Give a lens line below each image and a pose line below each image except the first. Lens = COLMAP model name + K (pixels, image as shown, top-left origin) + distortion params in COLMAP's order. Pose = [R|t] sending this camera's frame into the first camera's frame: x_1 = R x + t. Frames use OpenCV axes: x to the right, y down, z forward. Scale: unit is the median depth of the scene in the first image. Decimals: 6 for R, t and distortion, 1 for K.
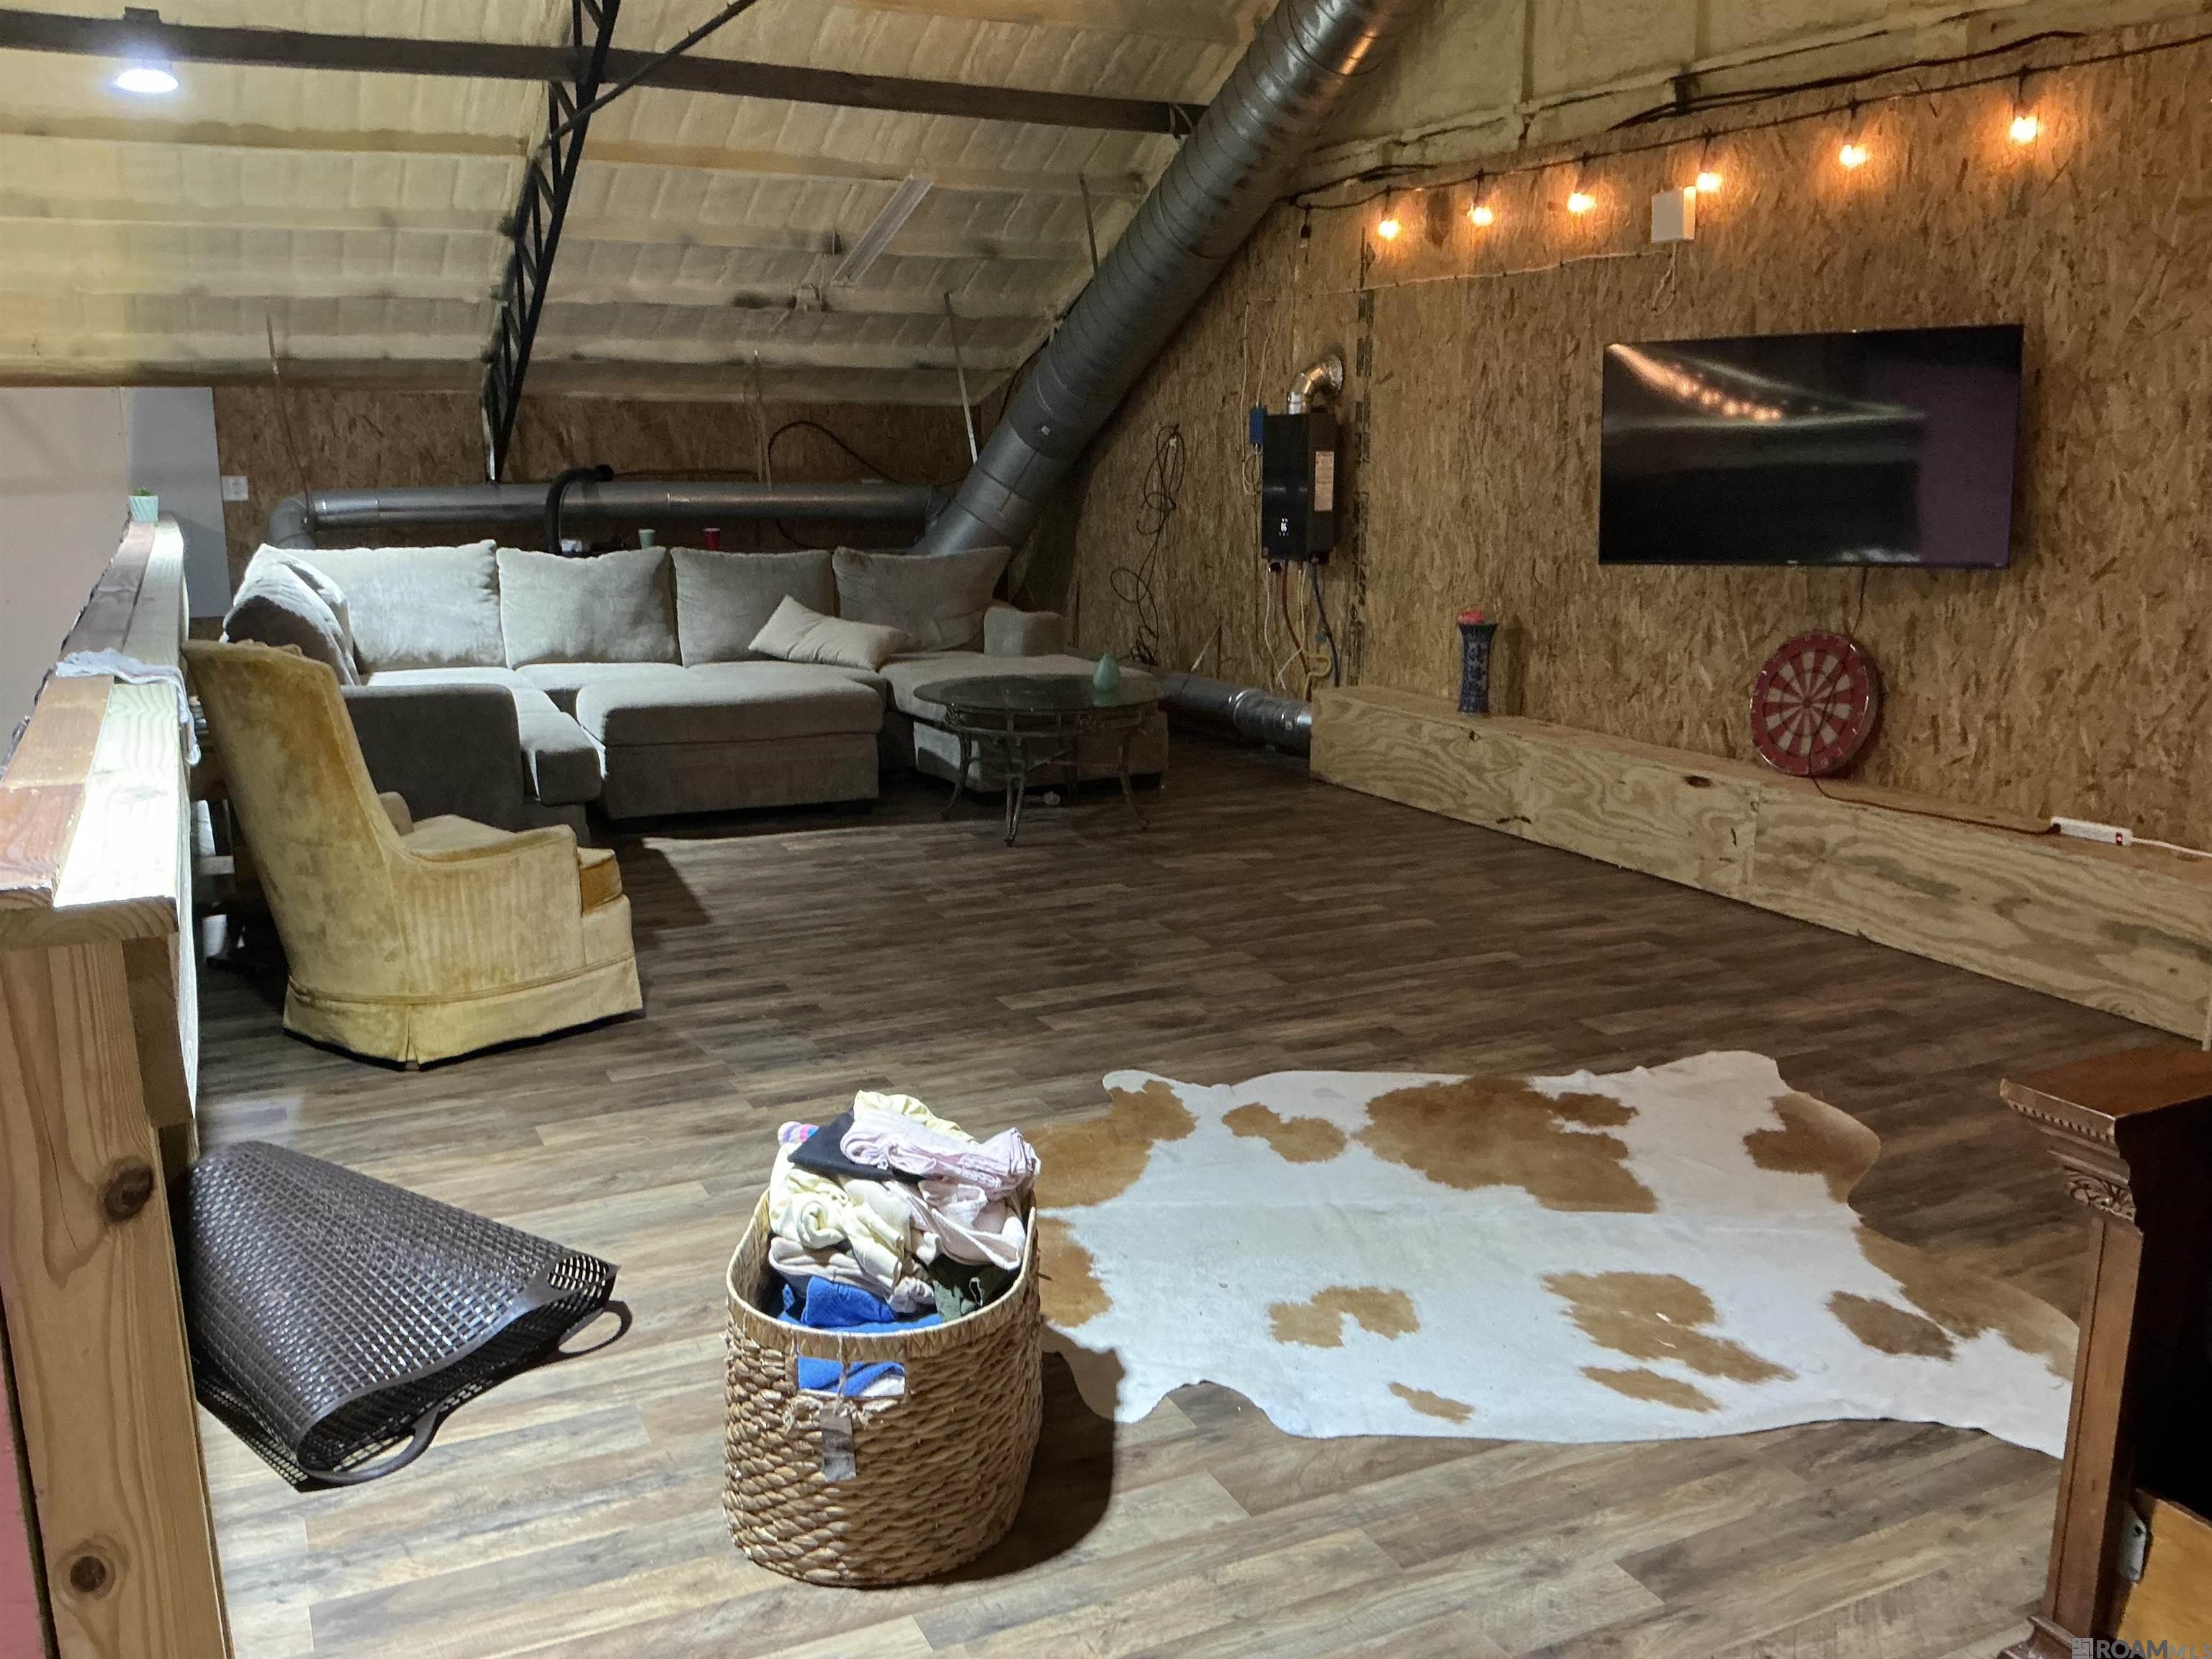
lens RADIAL K [[1850.6, 0, 1106.0], [0, 1850.6, 829.5], [0, 0, 1]] dist [0.166850, -0.366488]
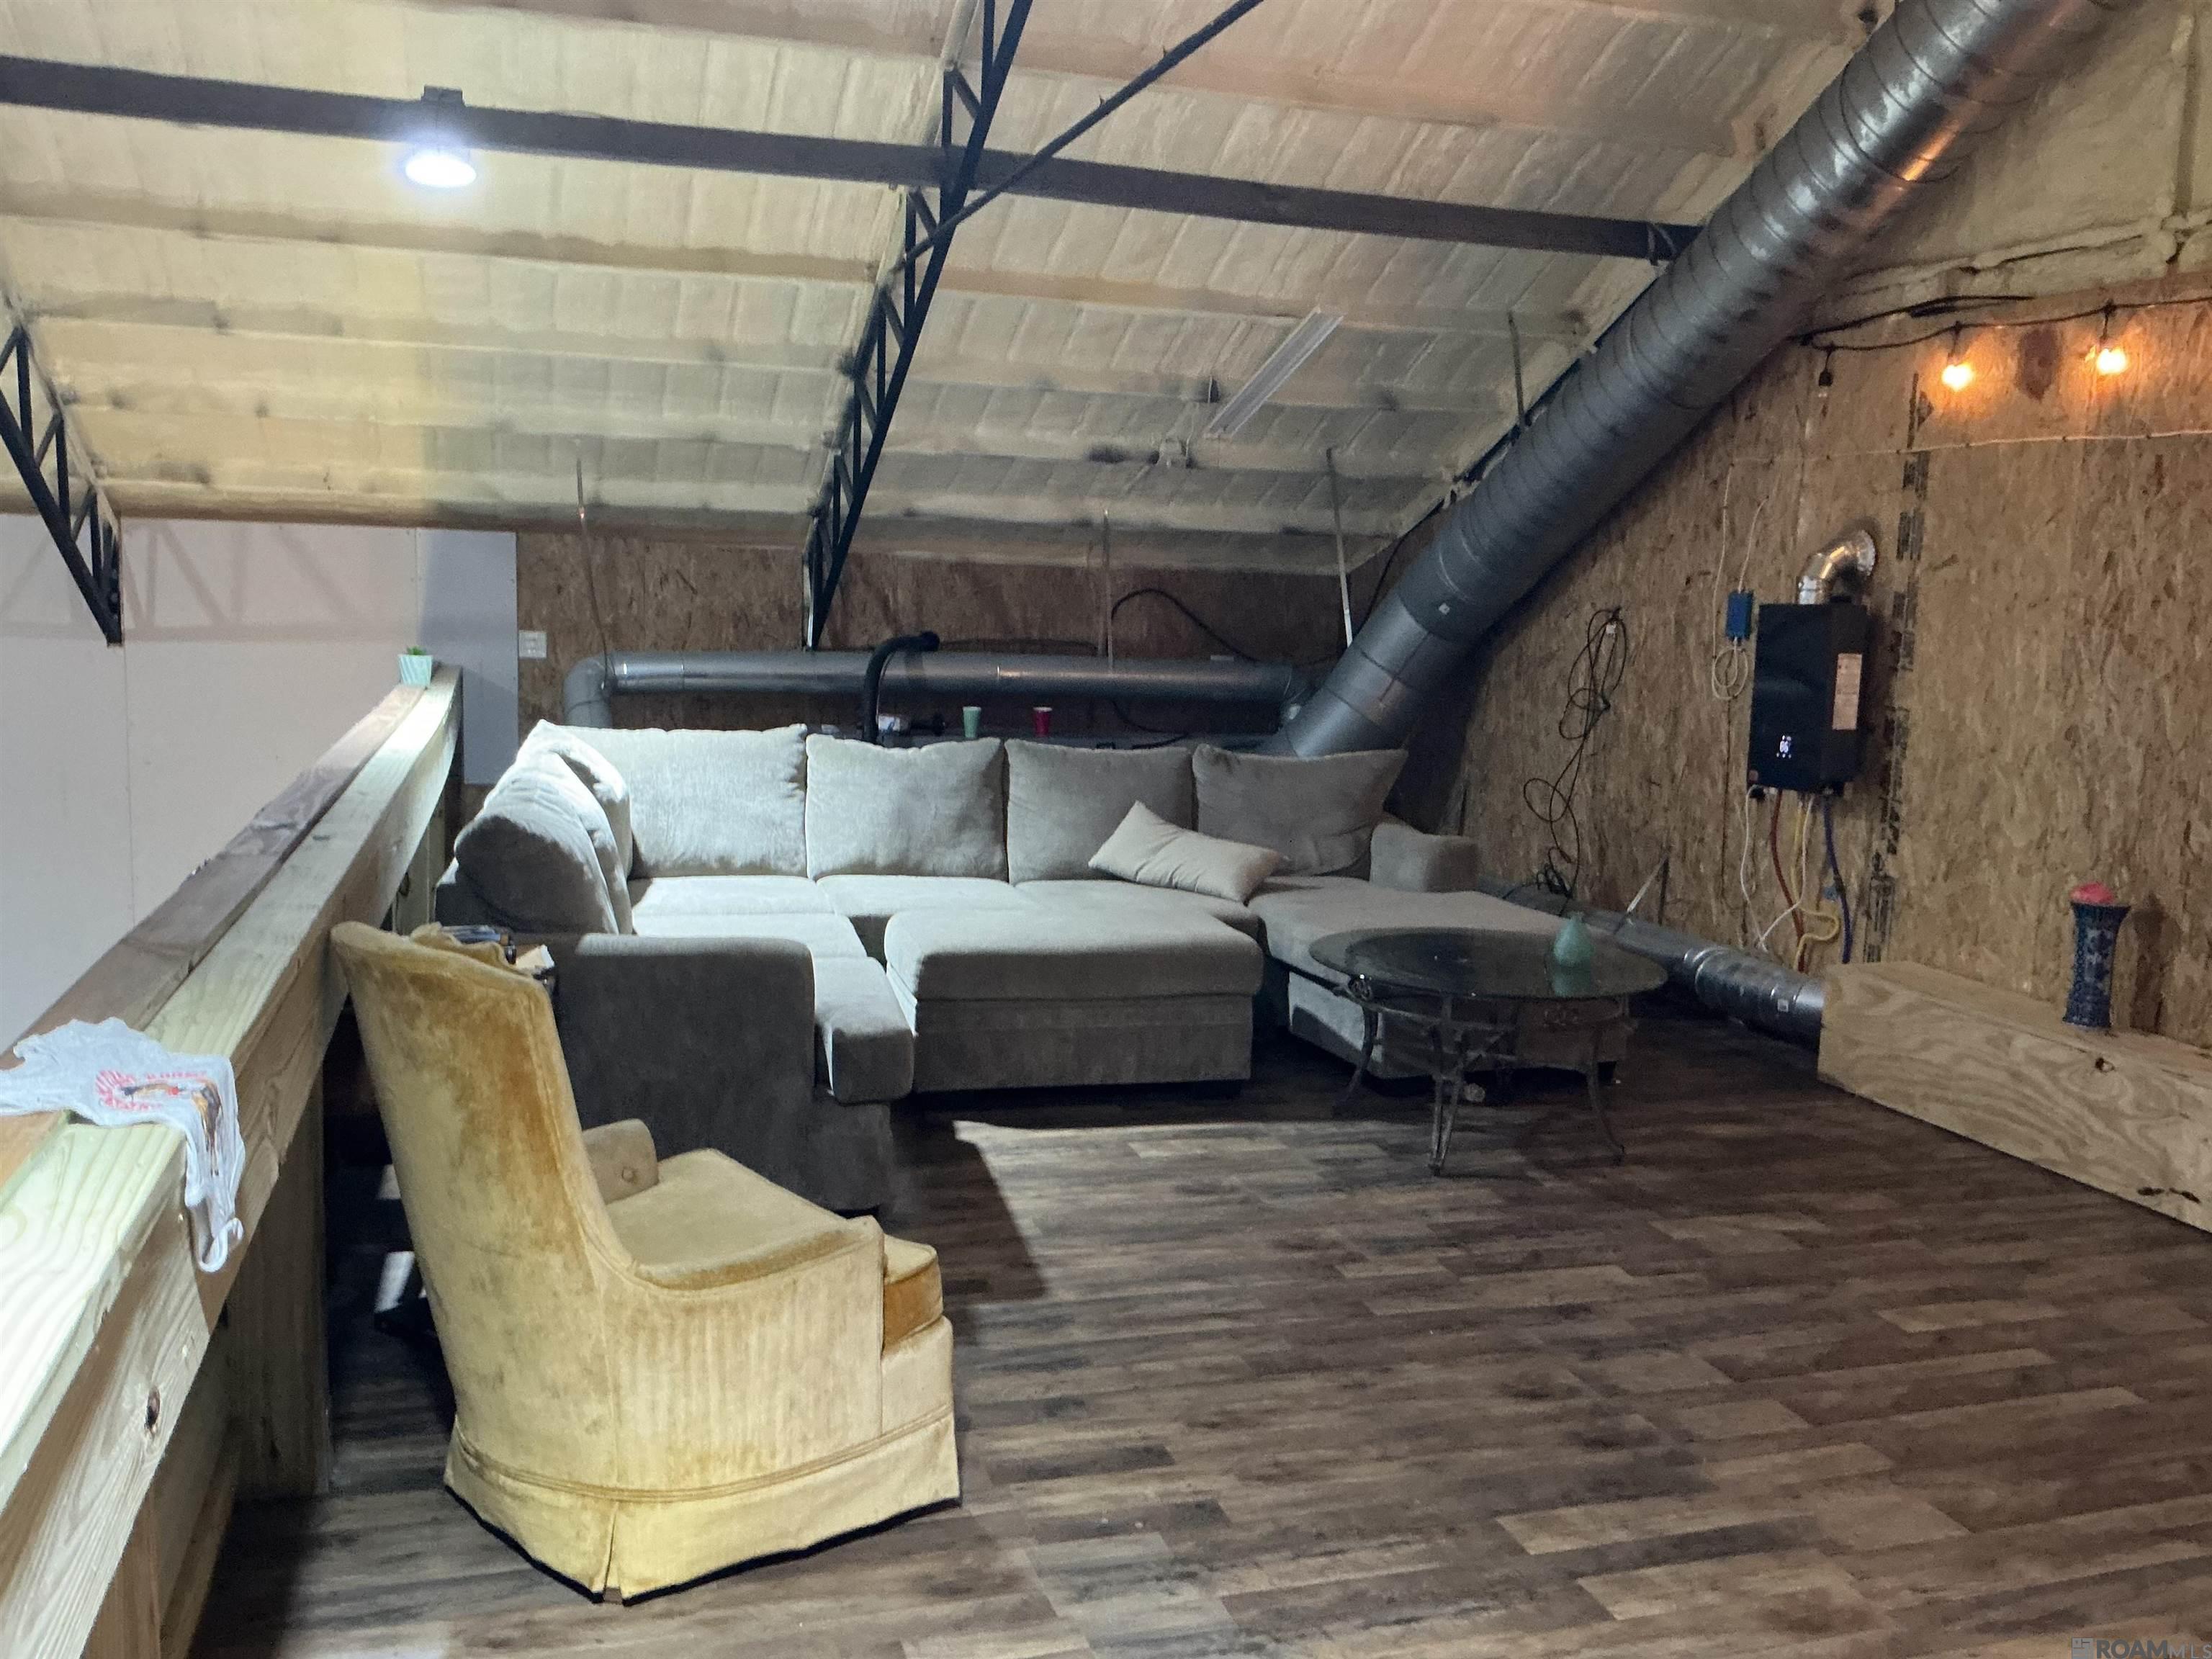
lens RADIAL K [[1850.6, 0, 1106.0], [0, 1850.6, 829.5], [0, 0, 1]] dist [0.166850, -0.366488]
pose [[0.987578, 0.052391, -0.148136, -0.067636], [-0.064278, 0.994986, -0.076625, -0.053305], [0.143379, 0.085196, 0.985994, 0.205237]]
